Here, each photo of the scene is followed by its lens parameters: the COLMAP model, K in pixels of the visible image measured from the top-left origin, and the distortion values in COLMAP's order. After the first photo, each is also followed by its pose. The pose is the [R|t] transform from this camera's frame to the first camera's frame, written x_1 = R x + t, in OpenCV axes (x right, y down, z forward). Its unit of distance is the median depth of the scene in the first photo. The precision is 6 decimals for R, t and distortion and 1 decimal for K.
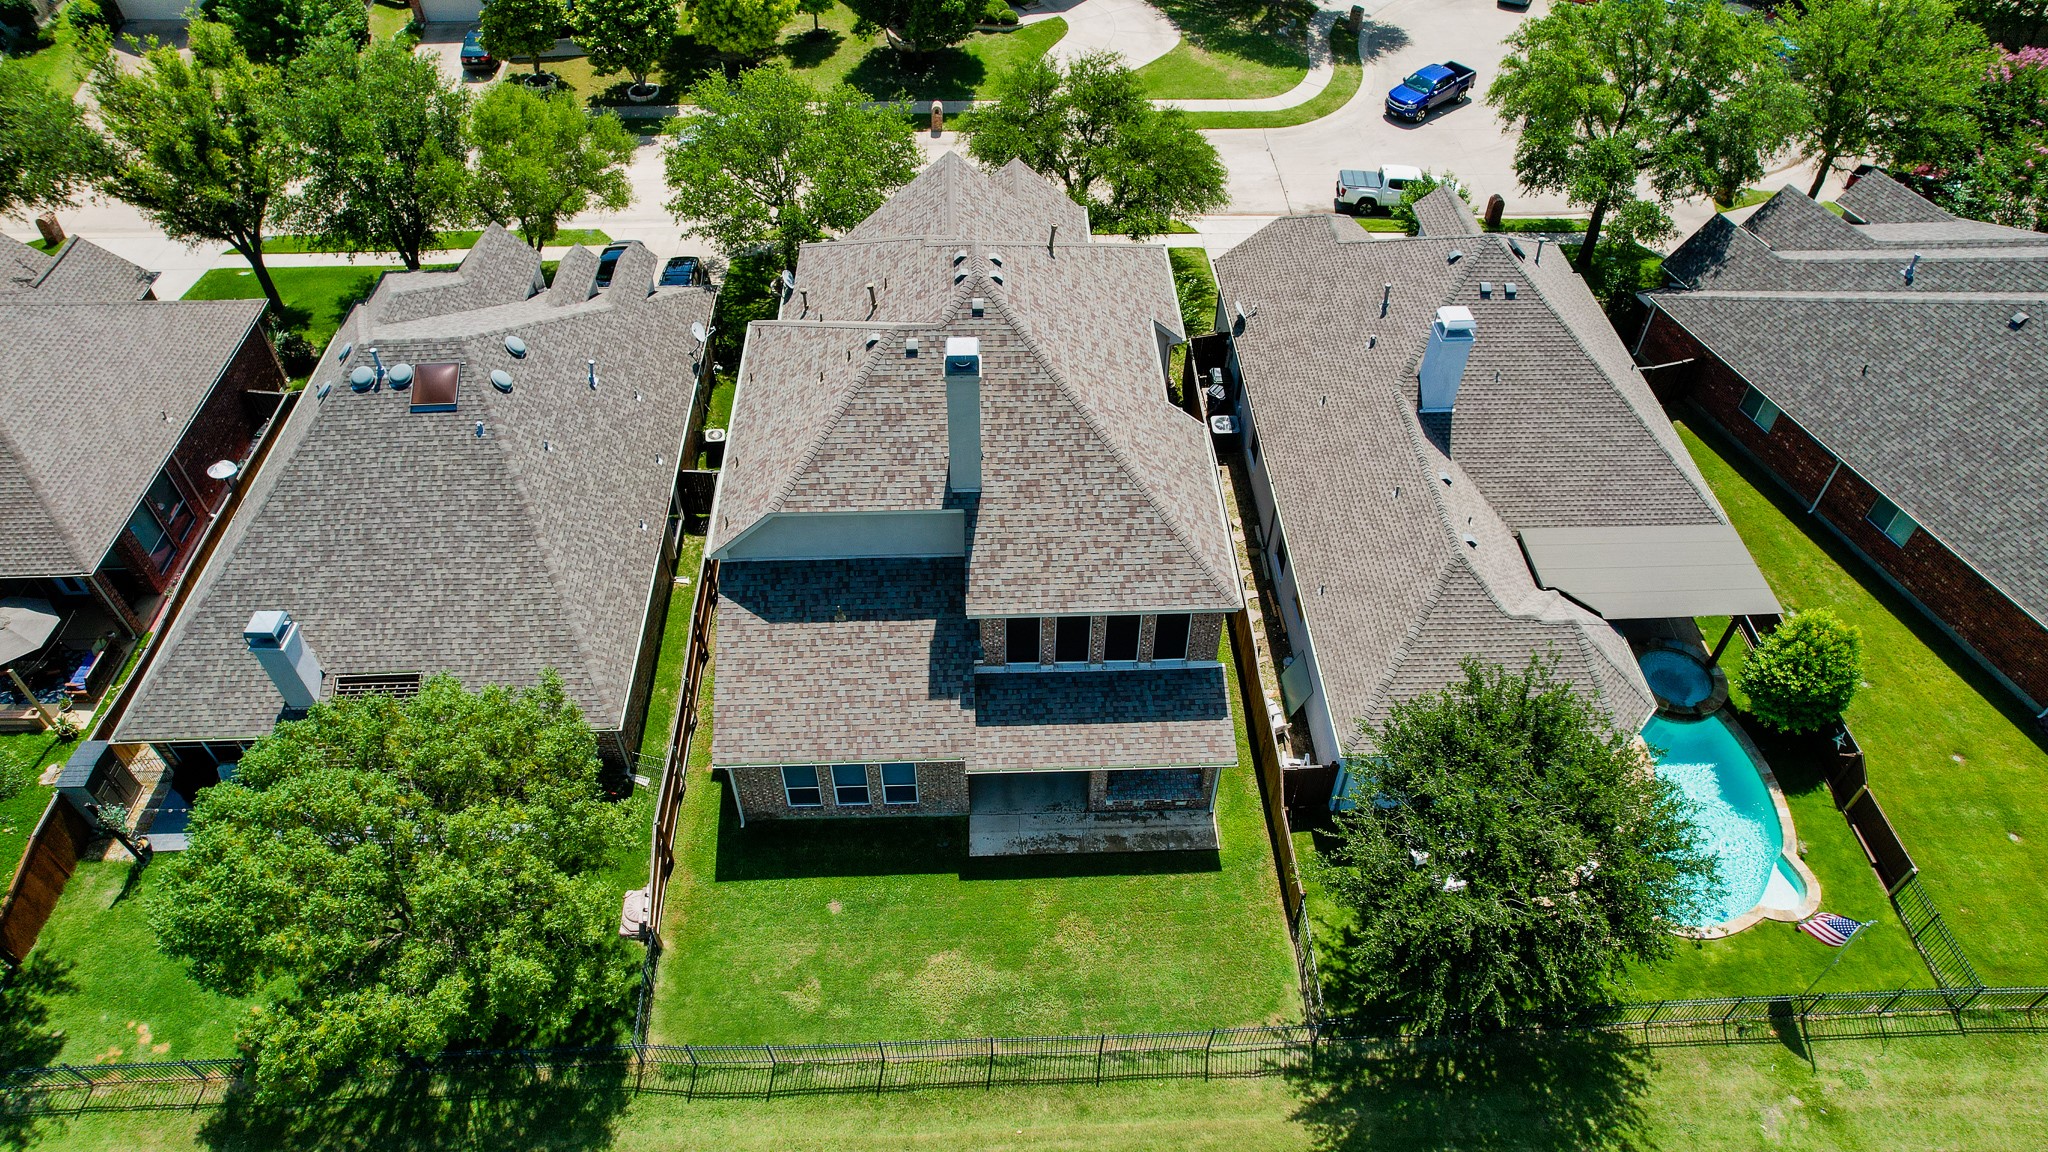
lens RADIAL K [[1306.4, 0, 1022.1], [0, 1306.4, 582.5], [0, 0, 1]] dist [-0.040173, 0.000135]
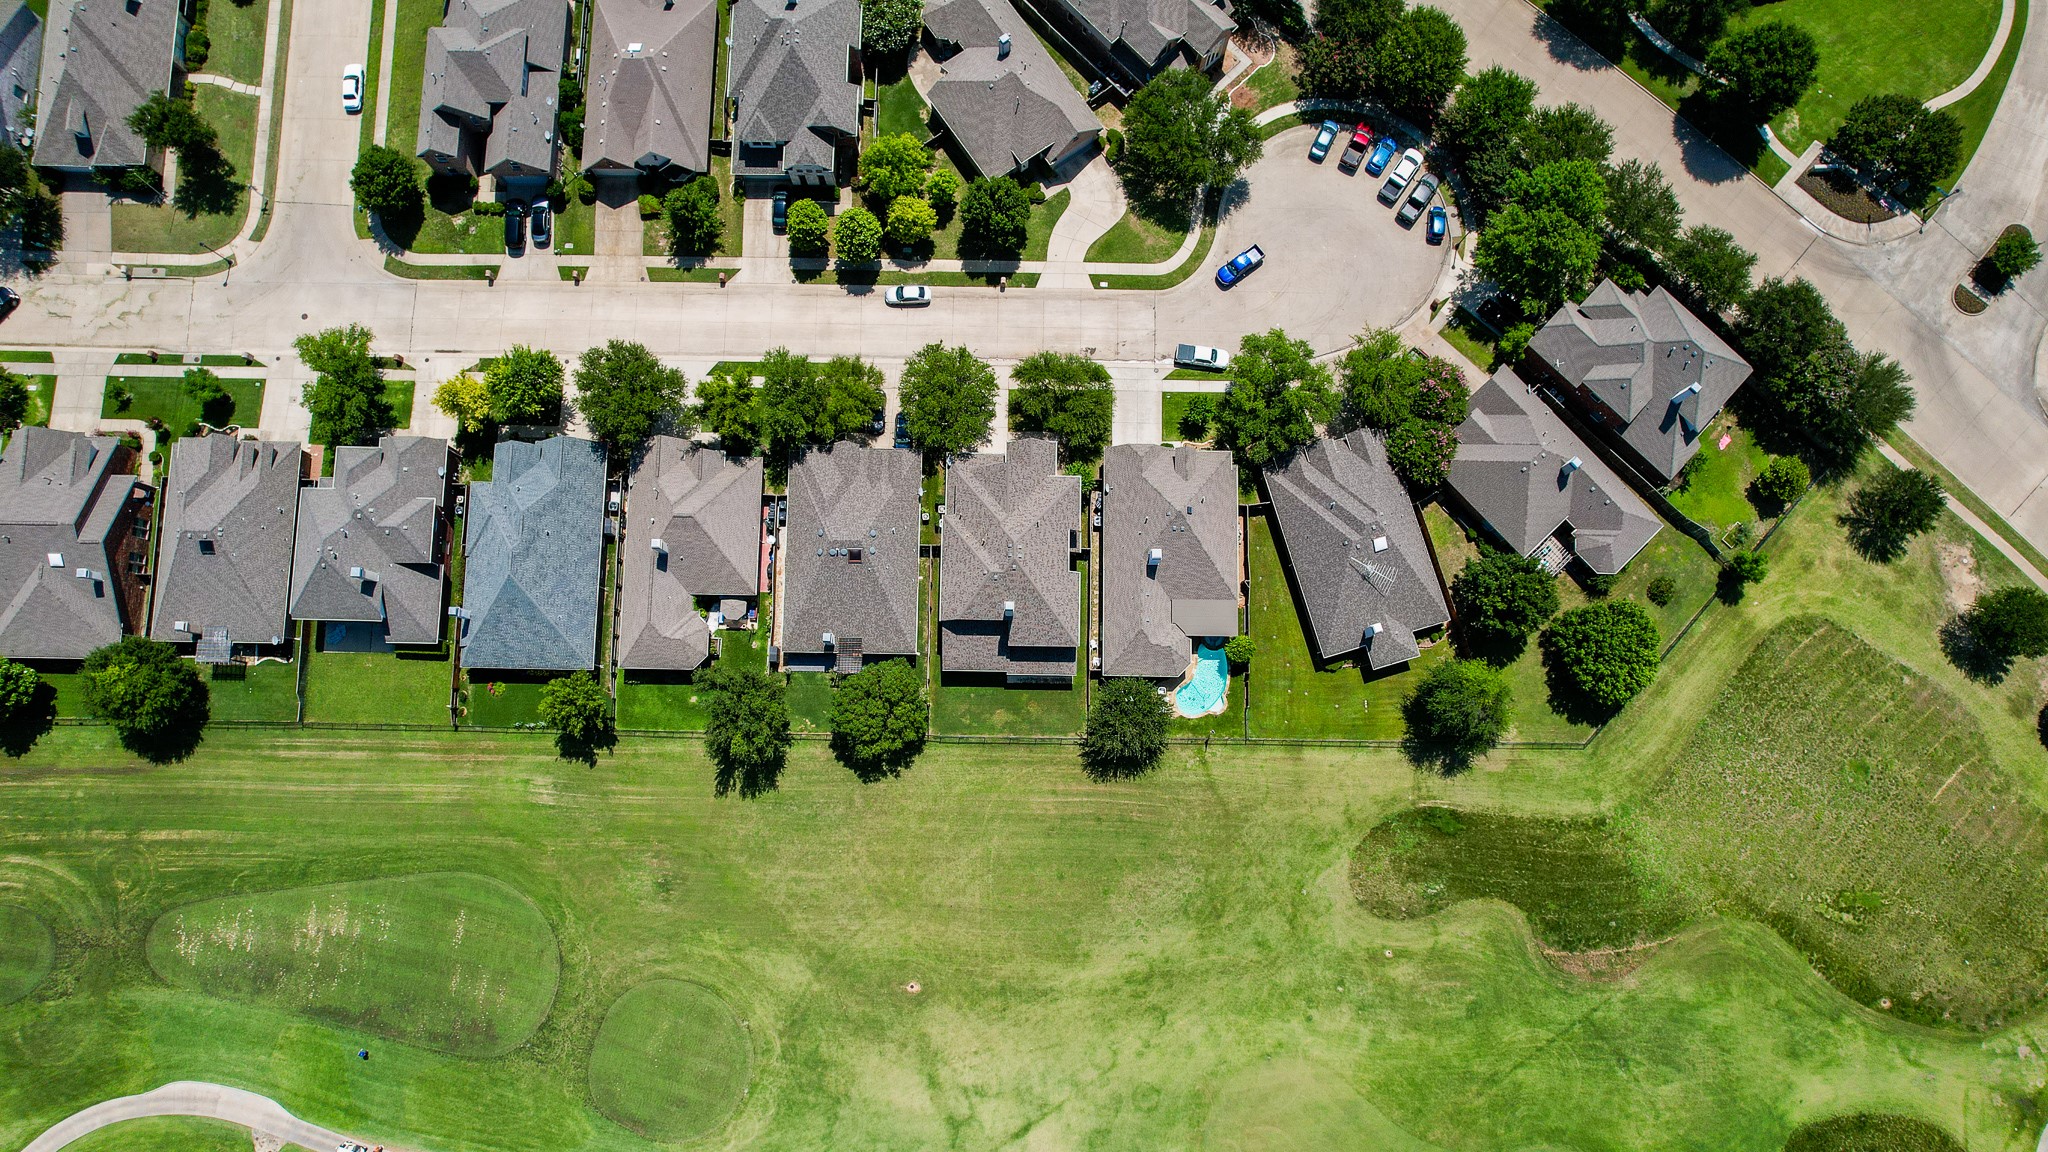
lens RADIAL K [[1306.4, 0, 1024.5], [0, 1306.4, 577.5], [0, 0, 1]] dist [-0.040173, 0.000135]
pose [[0.998571, 0.053053, -0.006426, 0.019628], [-0.039620, 0.815639, 0.577204, -2.302967], [0.035864, -0.576124, 0.816575, -1.991418]]
